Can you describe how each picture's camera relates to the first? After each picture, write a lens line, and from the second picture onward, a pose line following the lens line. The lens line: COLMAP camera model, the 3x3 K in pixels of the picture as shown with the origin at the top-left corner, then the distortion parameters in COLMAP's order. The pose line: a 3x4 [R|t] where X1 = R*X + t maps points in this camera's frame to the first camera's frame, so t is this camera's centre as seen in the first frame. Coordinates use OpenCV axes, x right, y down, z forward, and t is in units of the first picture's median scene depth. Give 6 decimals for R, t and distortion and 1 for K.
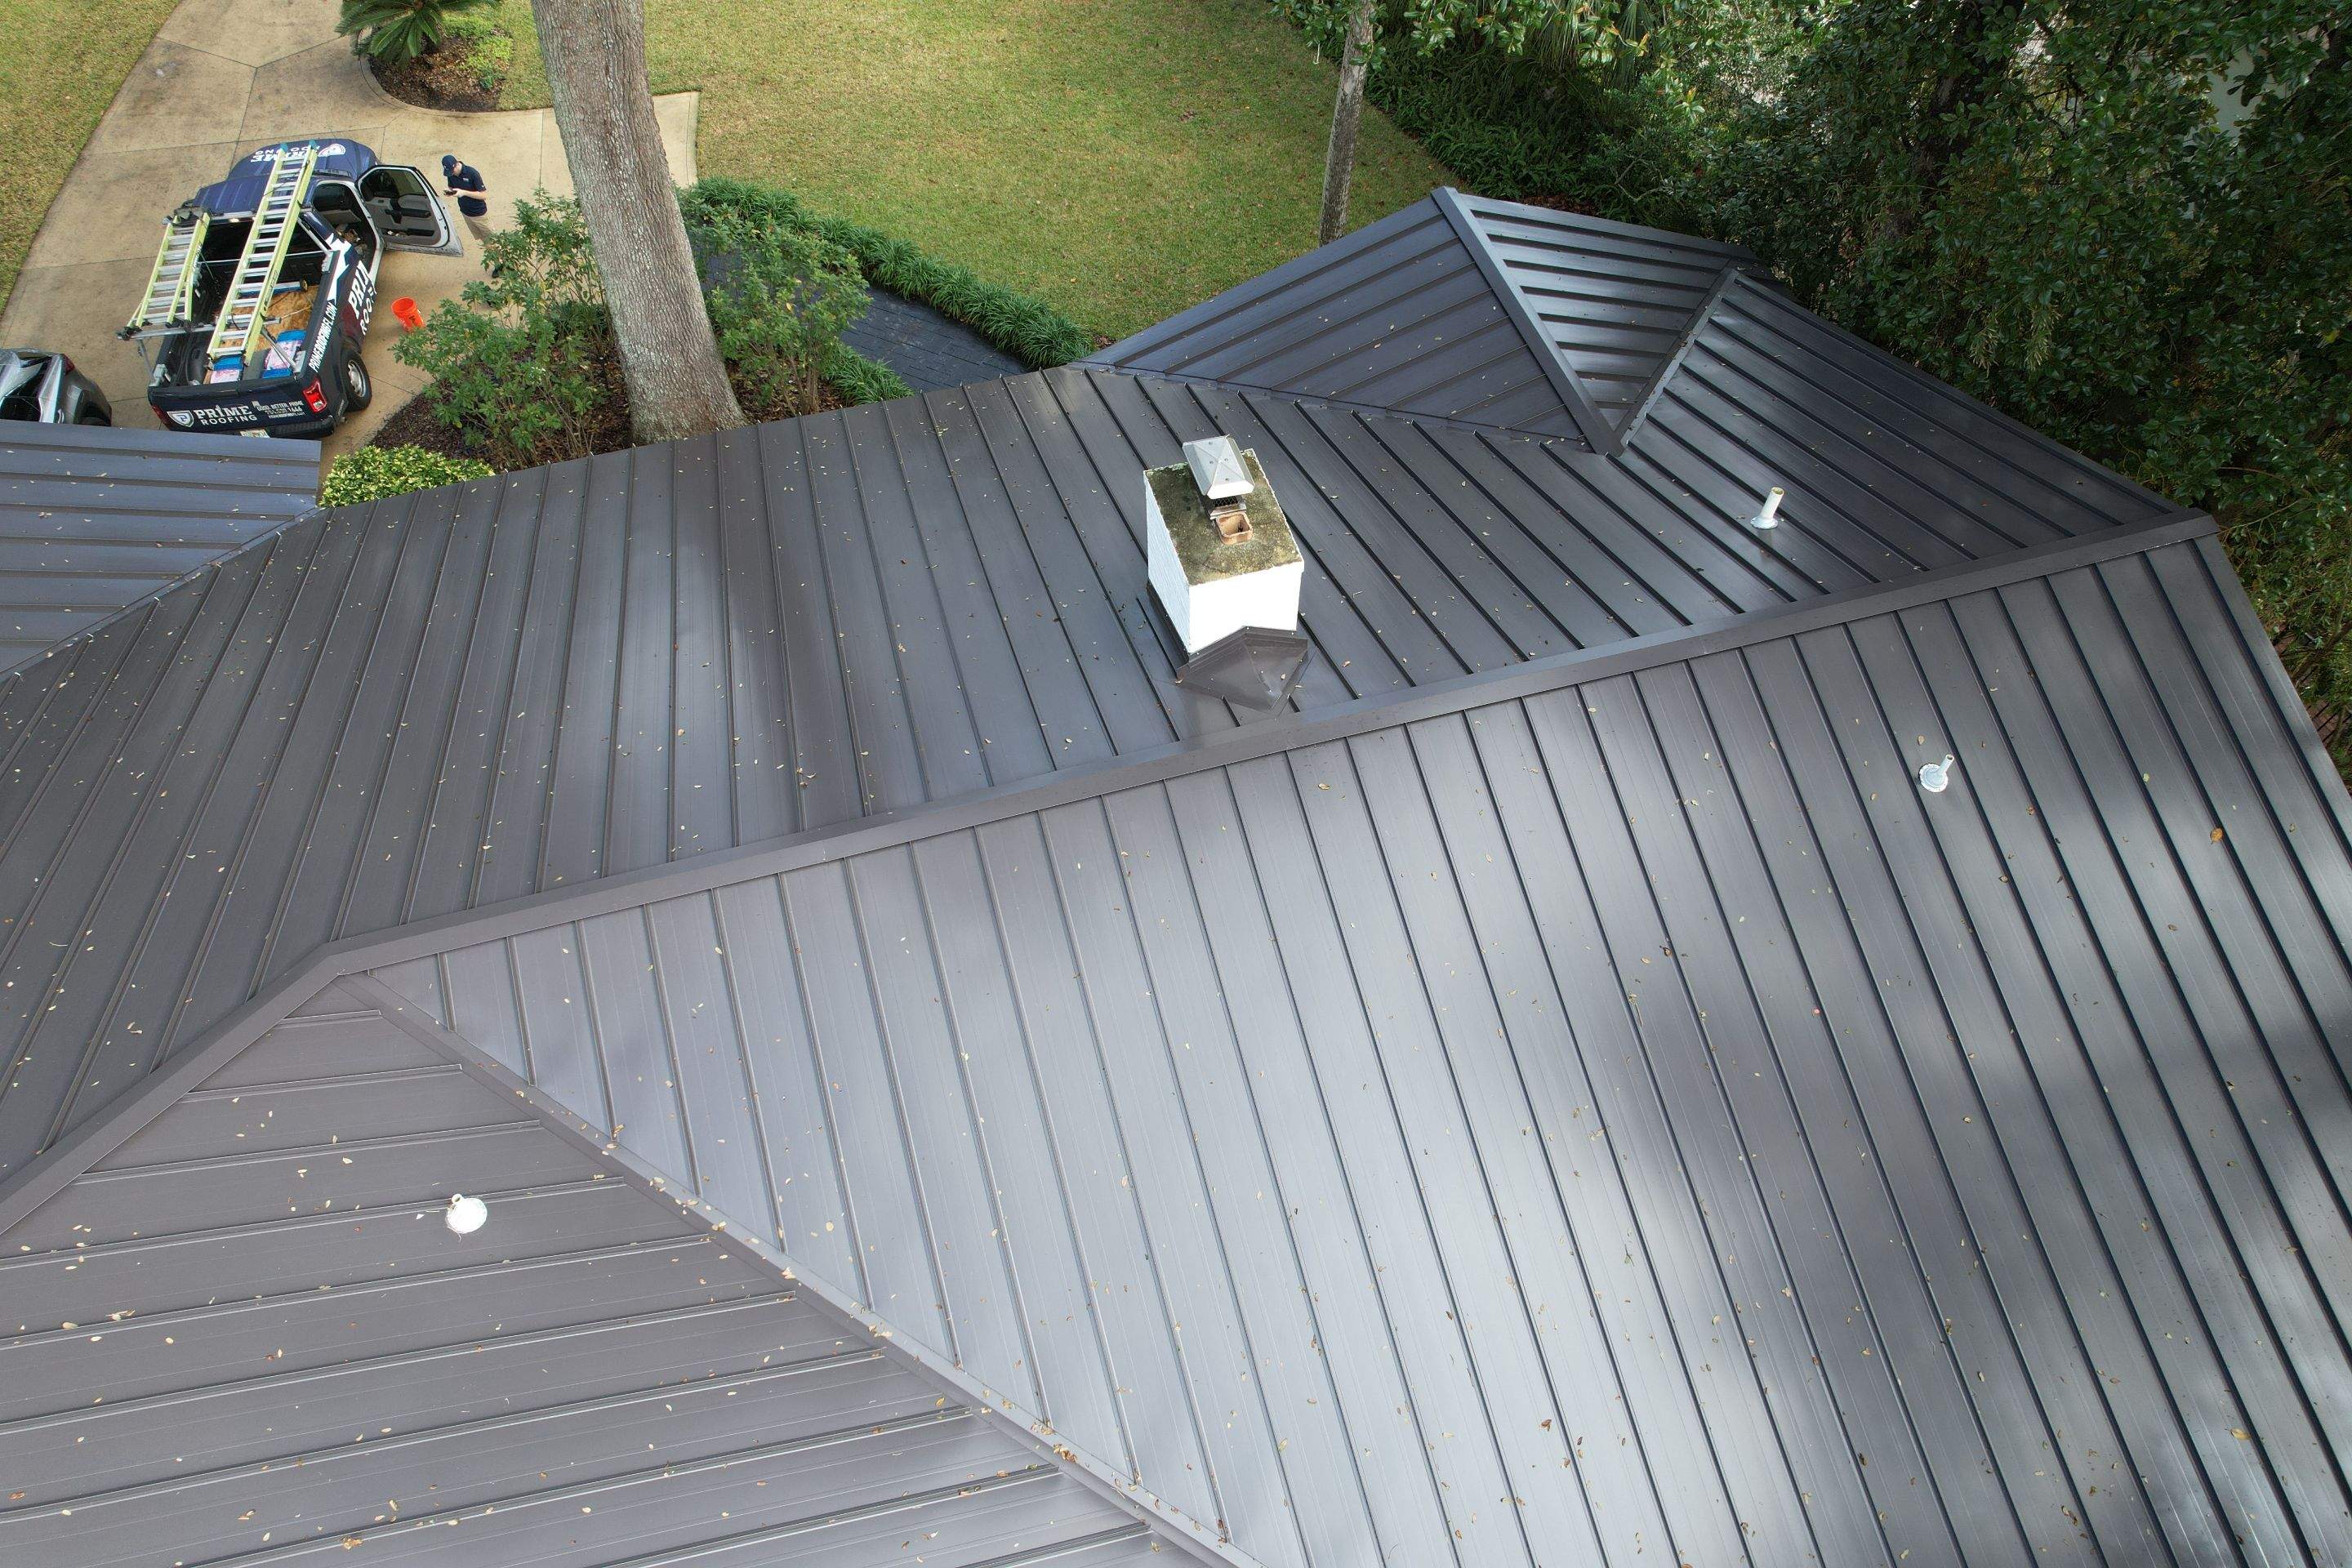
lens RADIAL K [[1504.7, 0, 1182.9], [0, 1504.7, 770.8], [0, 0, 1]] dist [-0.065775, 0.041976]
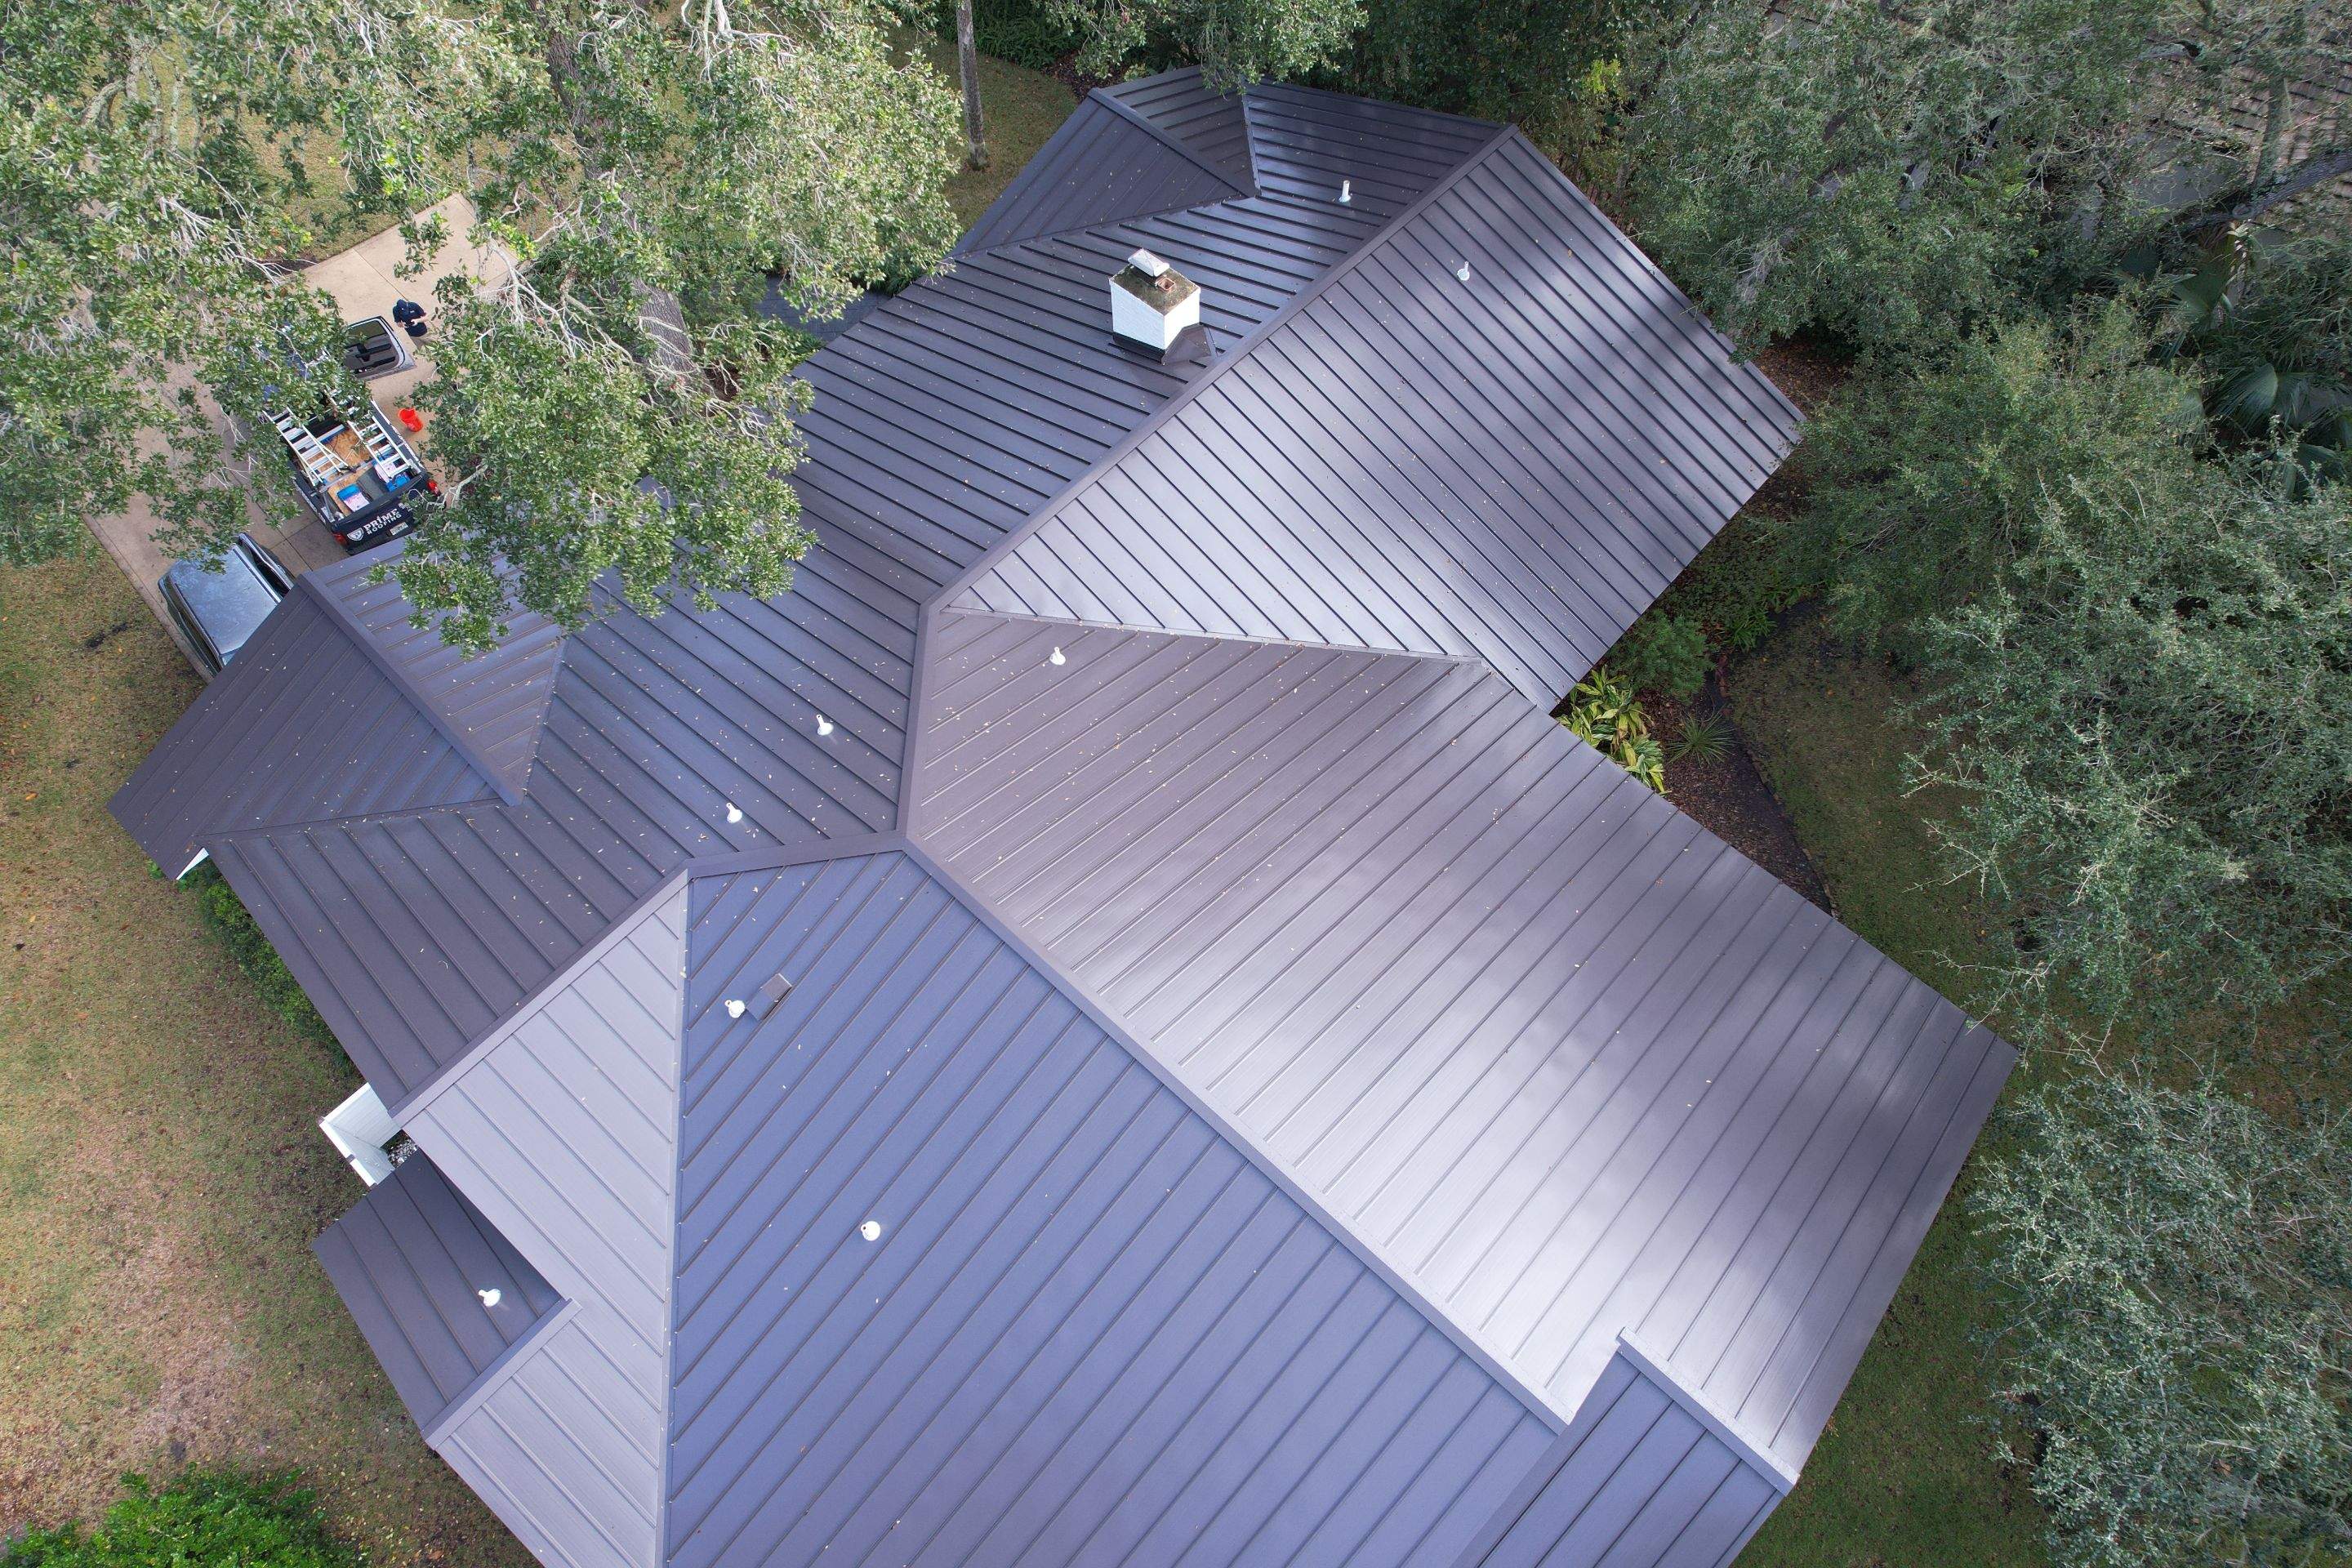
lens RADIAL K [[1504.7, 0, 1177.2], [0, 1504.7, 788.8], [0, 0, 1]] dist [-0.065775, 0.041976]
pose [[0.853960, -0.460135, 0.242956, -0.764342], [0.423868, 0.885975, 0.188107, 0.082828], [-0.301808, -0.057655, 0.951624, -1.066375]]
